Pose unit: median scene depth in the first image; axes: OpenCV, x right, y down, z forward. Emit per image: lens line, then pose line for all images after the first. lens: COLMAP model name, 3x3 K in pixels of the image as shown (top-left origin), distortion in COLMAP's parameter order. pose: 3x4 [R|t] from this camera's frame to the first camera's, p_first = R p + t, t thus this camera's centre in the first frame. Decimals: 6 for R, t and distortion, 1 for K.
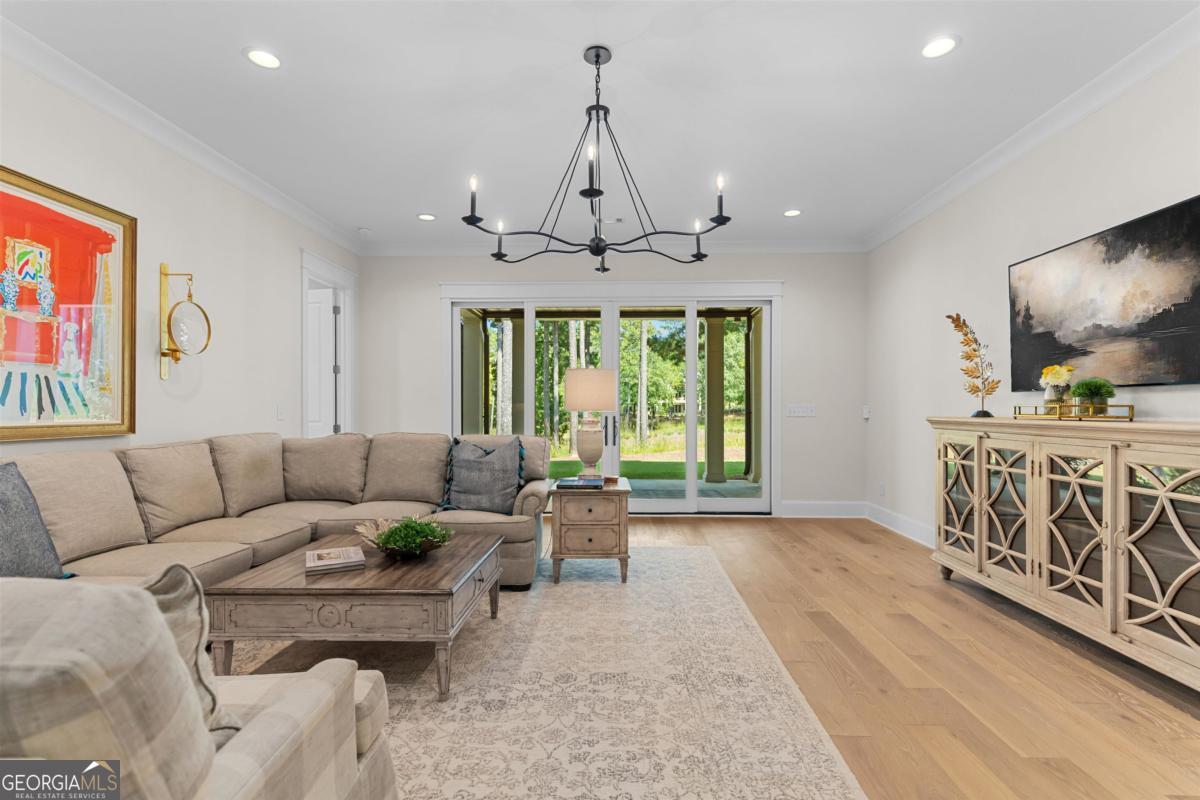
lens RADIAL K [[627.1, 0, 600.0], [0, 627.1, 400.0], [0, 0, 1]] dist [0.002166, 0.000407]
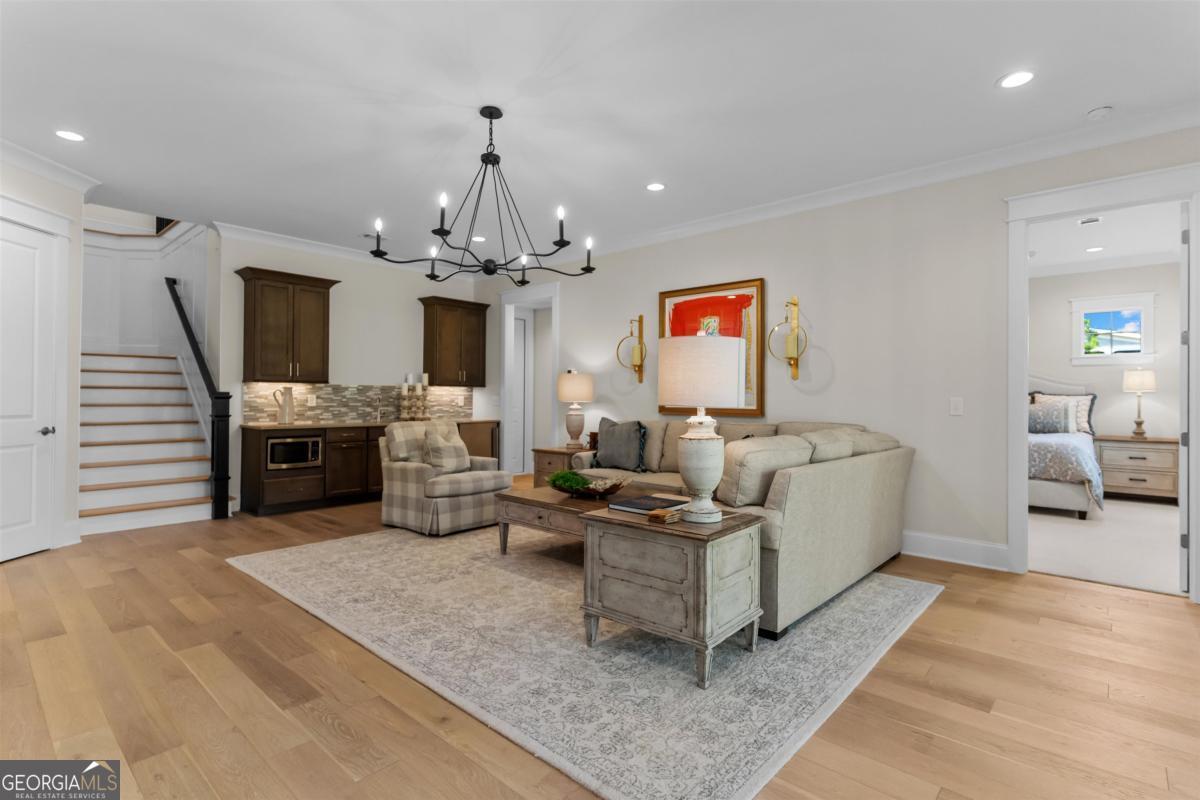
lens RADIAL K [[576.2, 0, 594.2], [0, 576.2, 389.6], [0, 0, 1]] dist [0.002851, 0.000576]
pose [[-0.666615, -0.013183, -0.745286, 0.713147], [0.003141, 0.999785, -0.020494, 0.017722], [0.745396, -0.016003, -0.666430, 1.949353]]
